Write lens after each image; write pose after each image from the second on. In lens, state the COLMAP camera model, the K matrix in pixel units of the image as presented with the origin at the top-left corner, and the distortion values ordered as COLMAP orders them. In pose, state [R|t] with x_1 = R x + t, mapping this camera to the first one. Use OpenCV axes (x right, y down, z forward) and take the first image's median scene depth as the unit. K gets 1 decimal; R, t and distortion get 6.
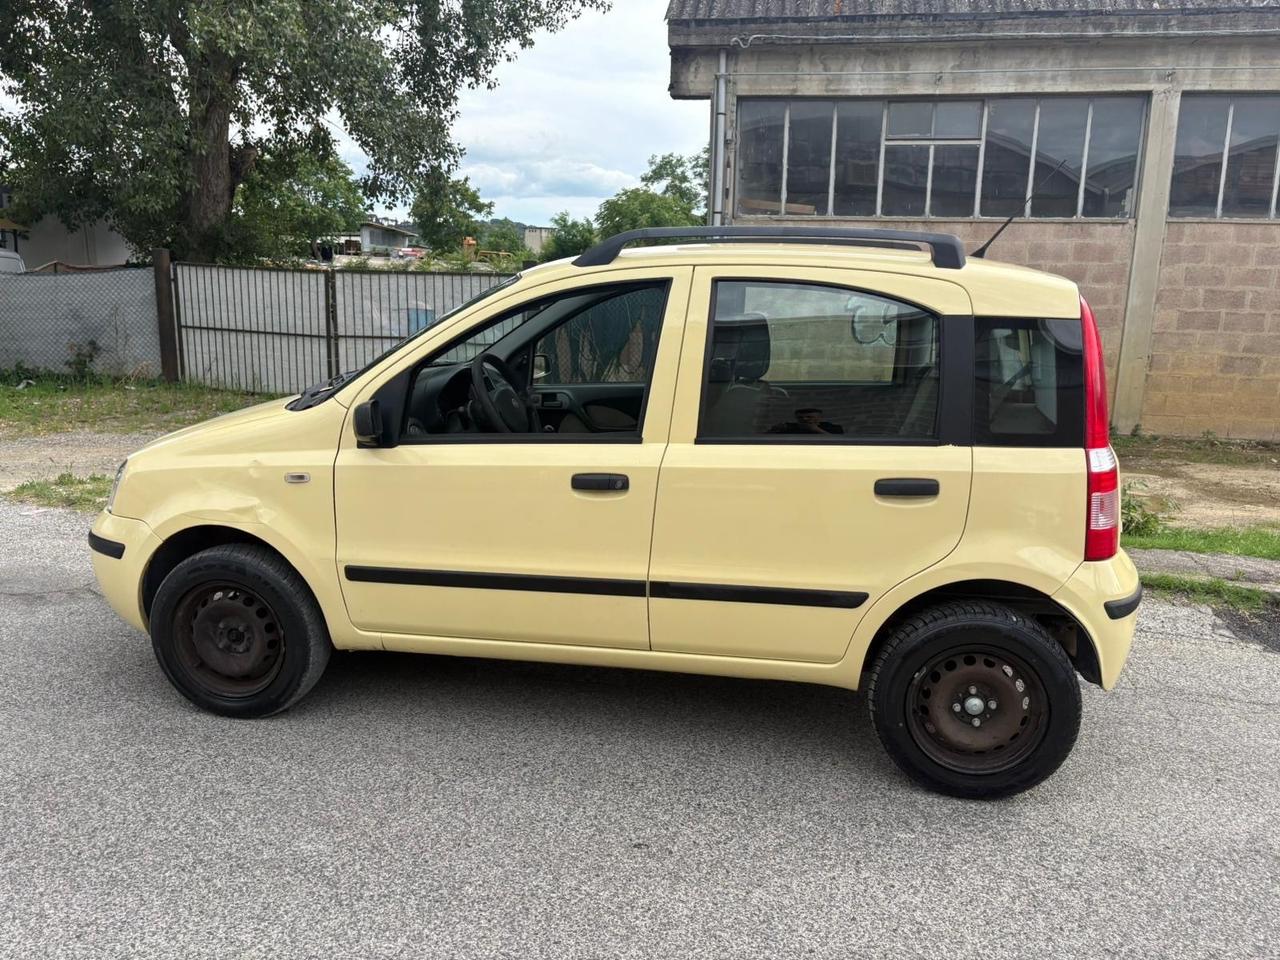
lens RADIAL K [[972.2, 0, 648.1], [0, 972.2, 474.5], [0, 0, 1]] dist [0.048563, -0.056285]
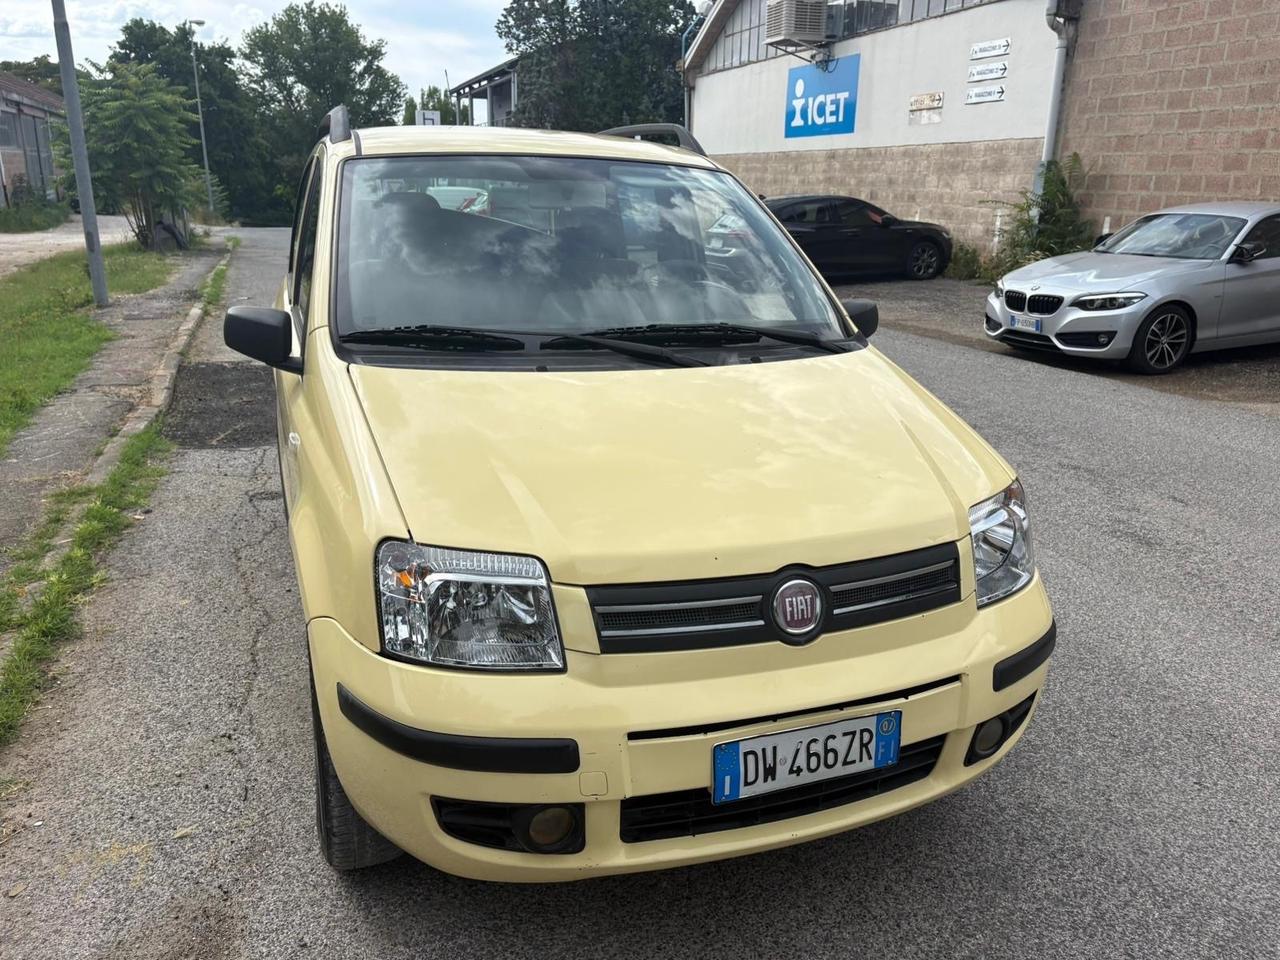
lens RADIAL K [[972.2, 0, 642.0], [0, 972.2, 481.7], [0, 0, 1]] dist [0.048563, -0.056285]
pose [[-0.501294, -0.280598, 0.818517, -0.927969], [0.143347, 0.905956, 0.398365, -0.299365], [-0.853321, 0.317030, -0.413928, 1.468718]]
